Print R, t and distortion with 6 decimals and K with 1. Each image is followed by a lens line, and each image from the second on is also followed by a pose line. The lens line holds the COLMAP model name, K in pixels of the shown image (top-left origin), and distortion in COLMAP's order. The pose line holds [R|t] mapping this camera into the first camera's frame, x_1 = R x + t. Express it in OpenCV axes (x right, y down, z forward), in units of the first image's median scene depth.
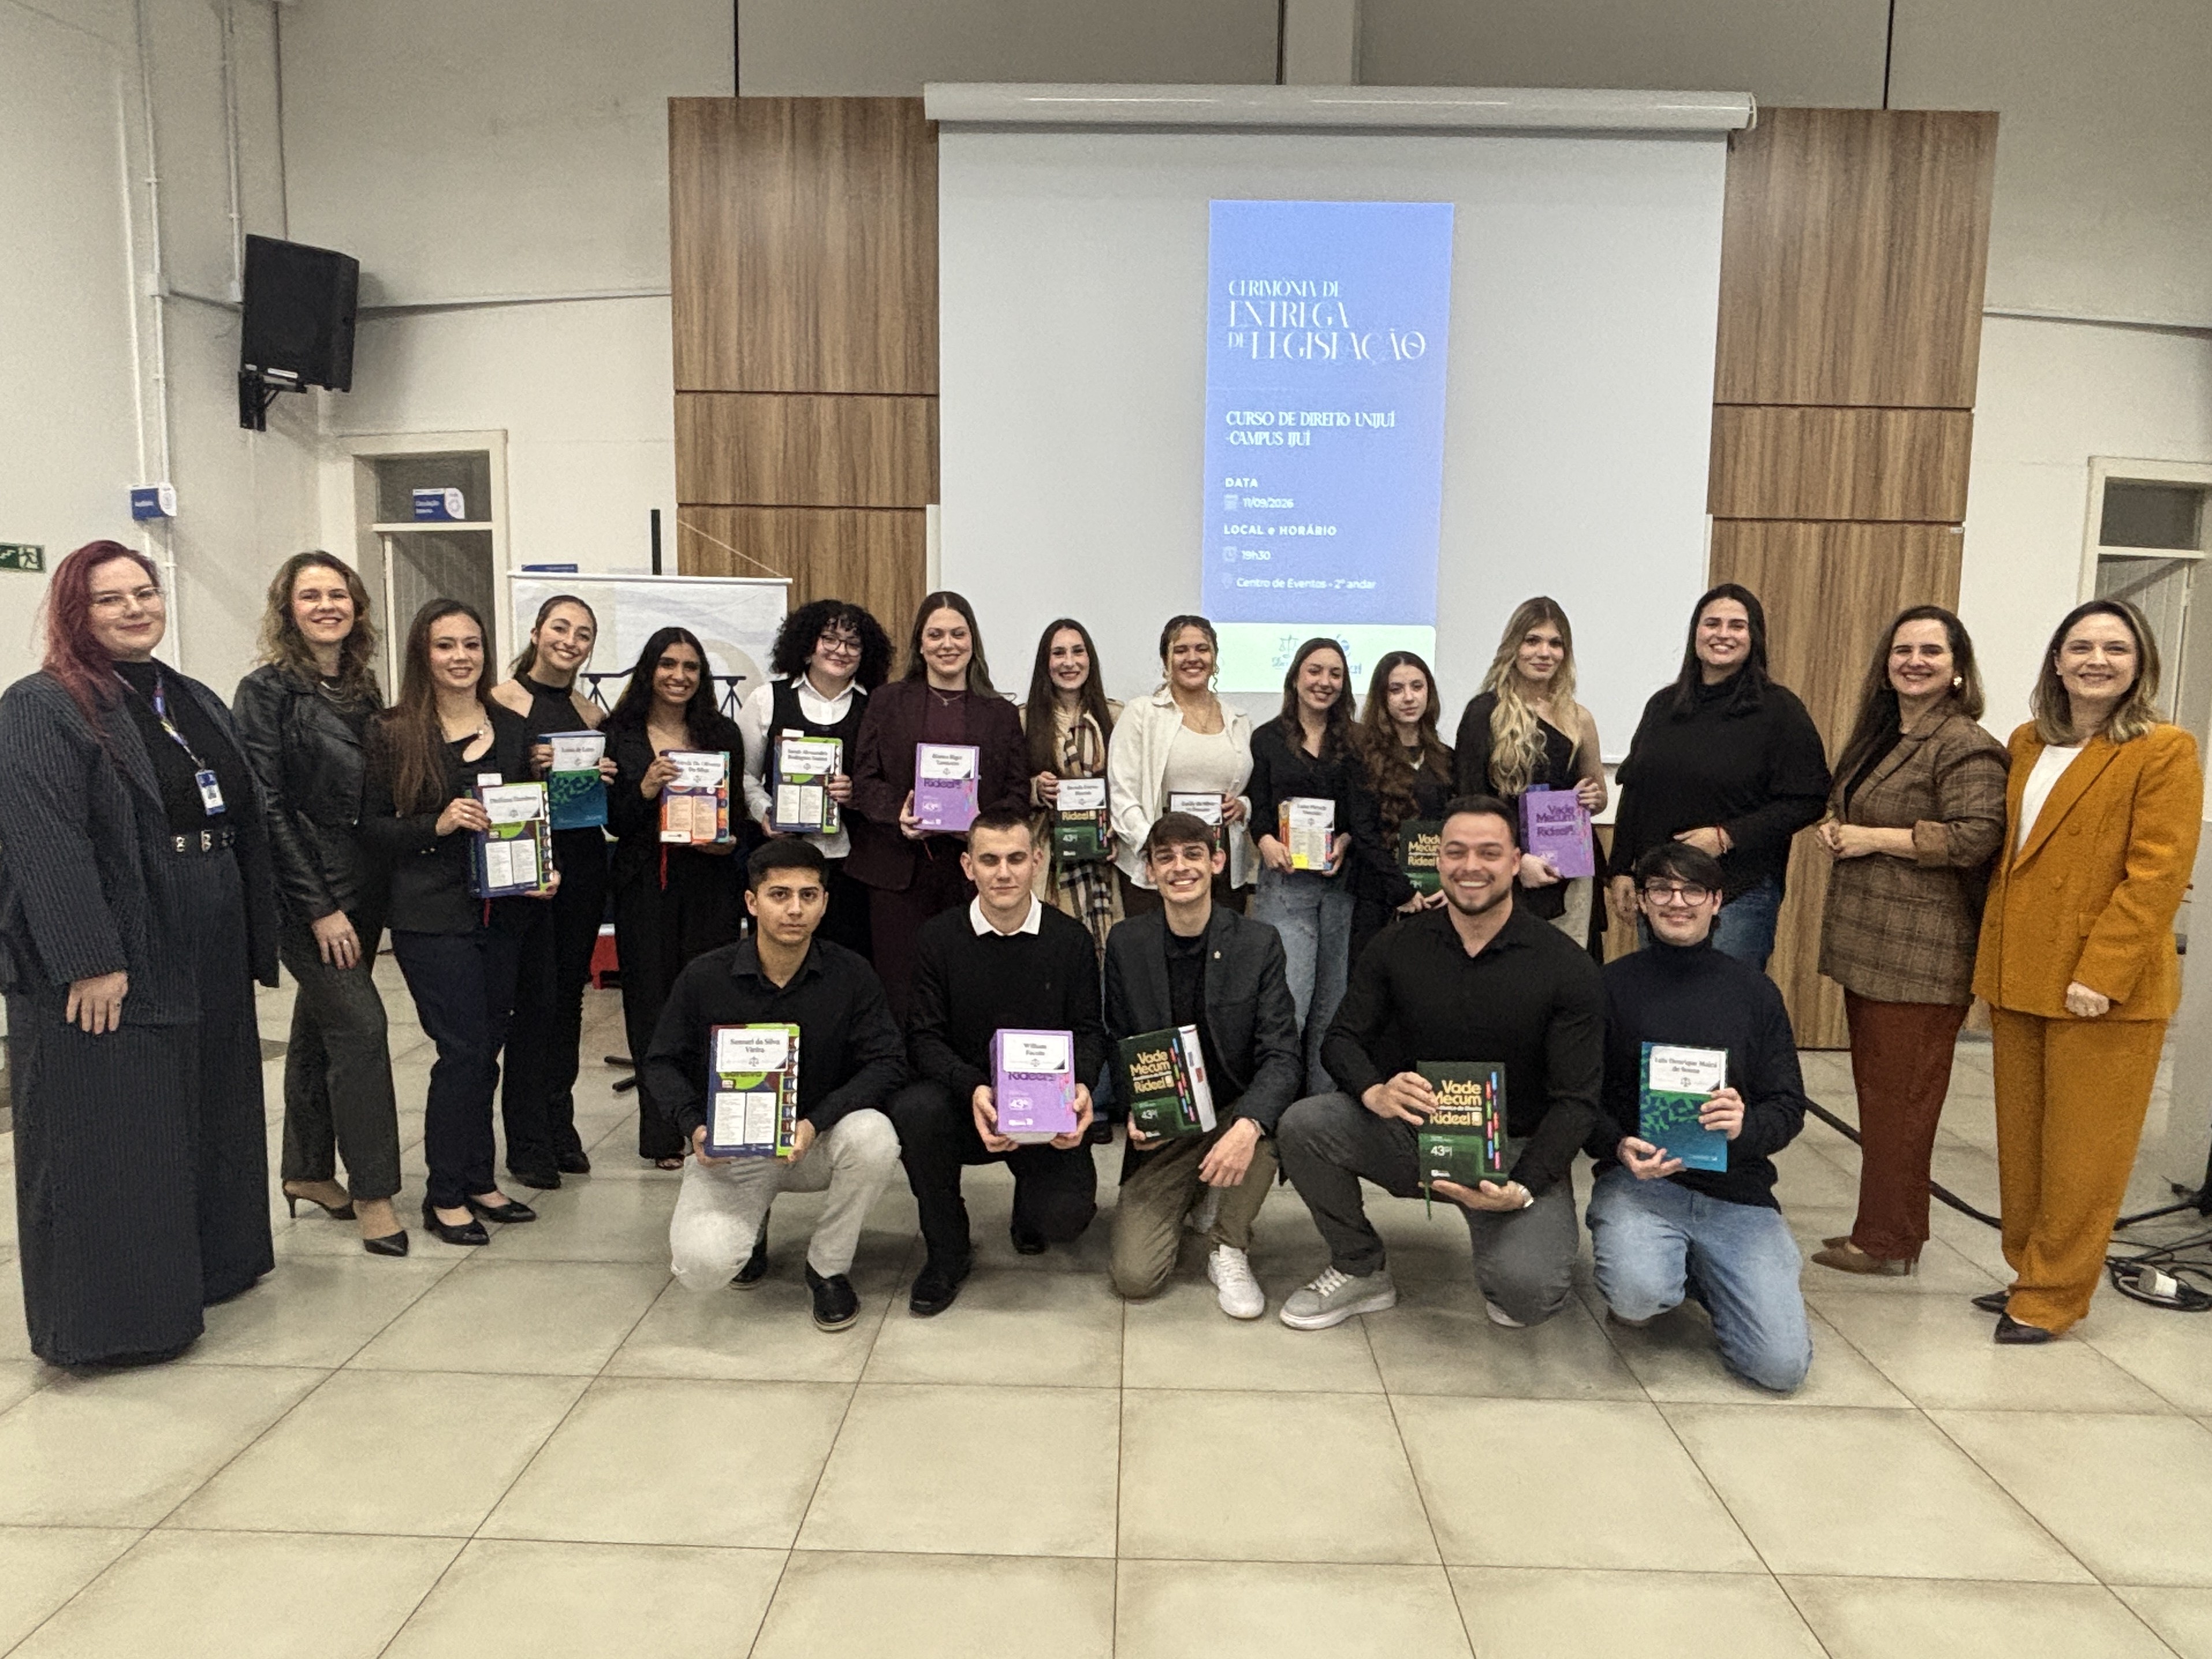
lens RADIAL K [[1365.9, 0, 1118.5], [0, 1365.9, 826.9], [0, 0, 1]] dist [0.006384, -0.012469]
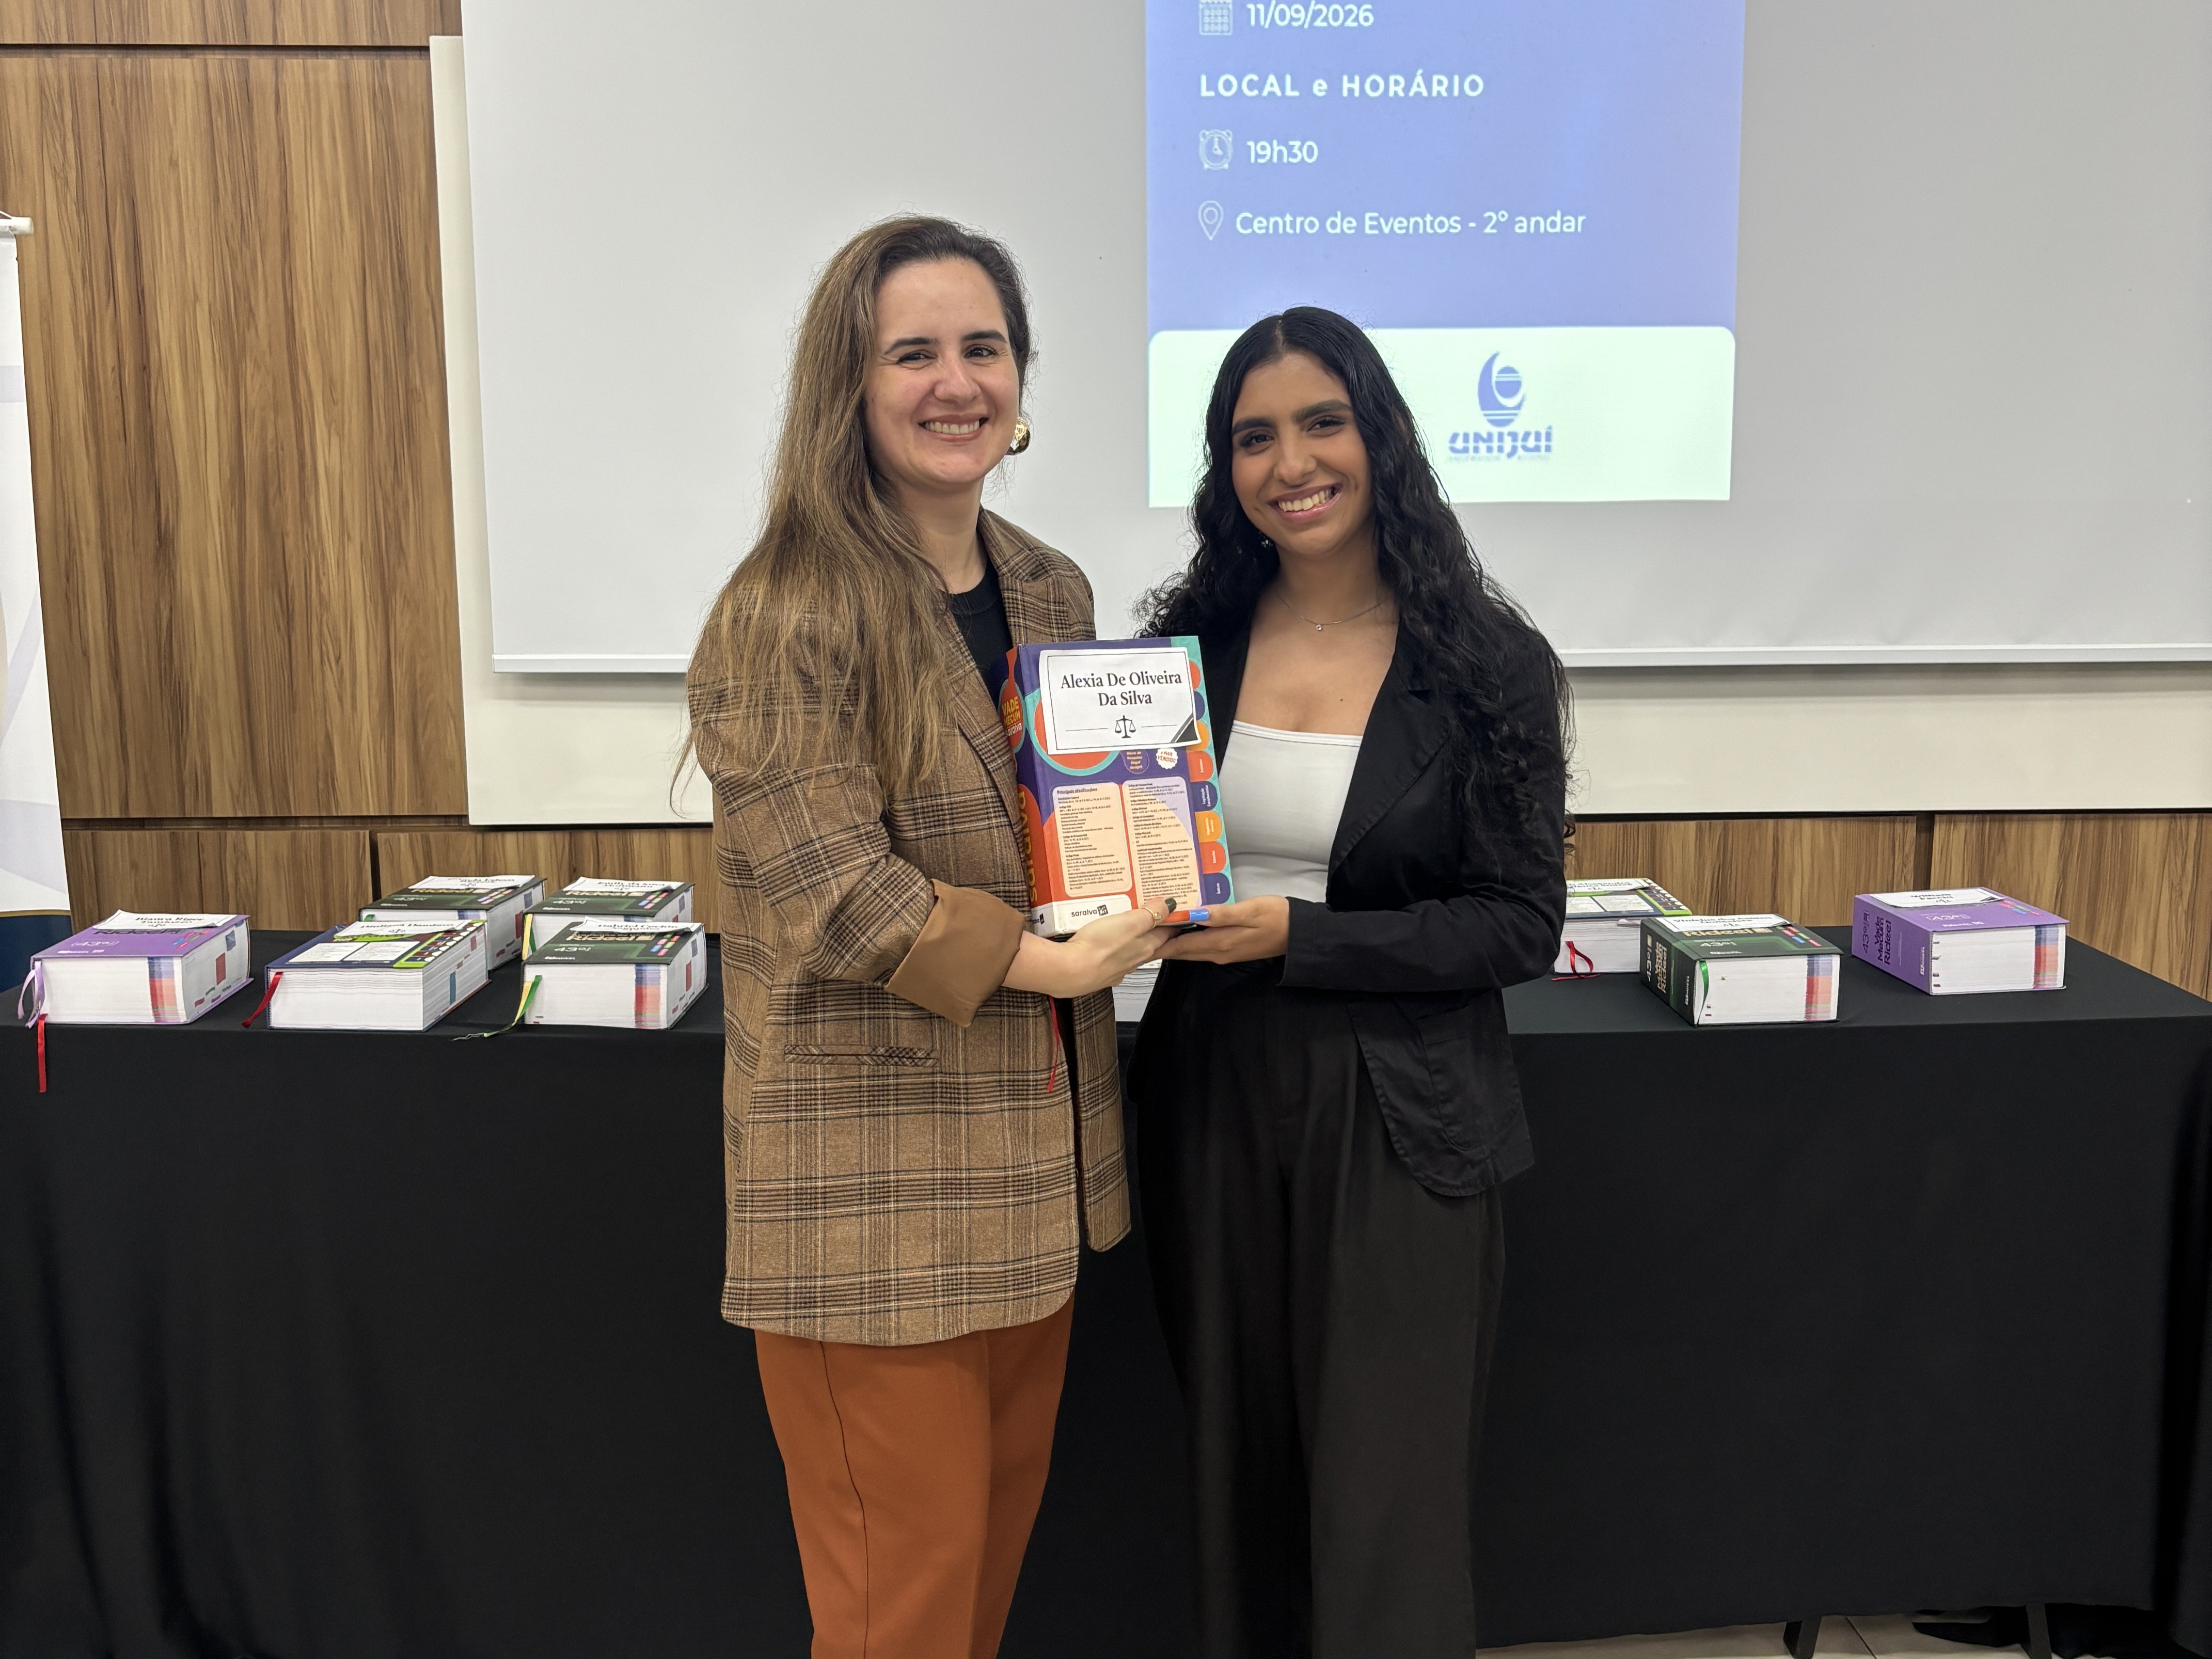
lens RADIAL K [[1688.9, 0, 1053.1], [0, 1688.9, 772.8], [0, 0, 1]] dist [0.008875, 0.008884]
pose [[0.998701, -0.026347, 0.043606, 0.009408], [0.026490, 0.999645, -0.002700, -0.021667], [-0.043519, 0.003852, 0.999045, 0.519480]]
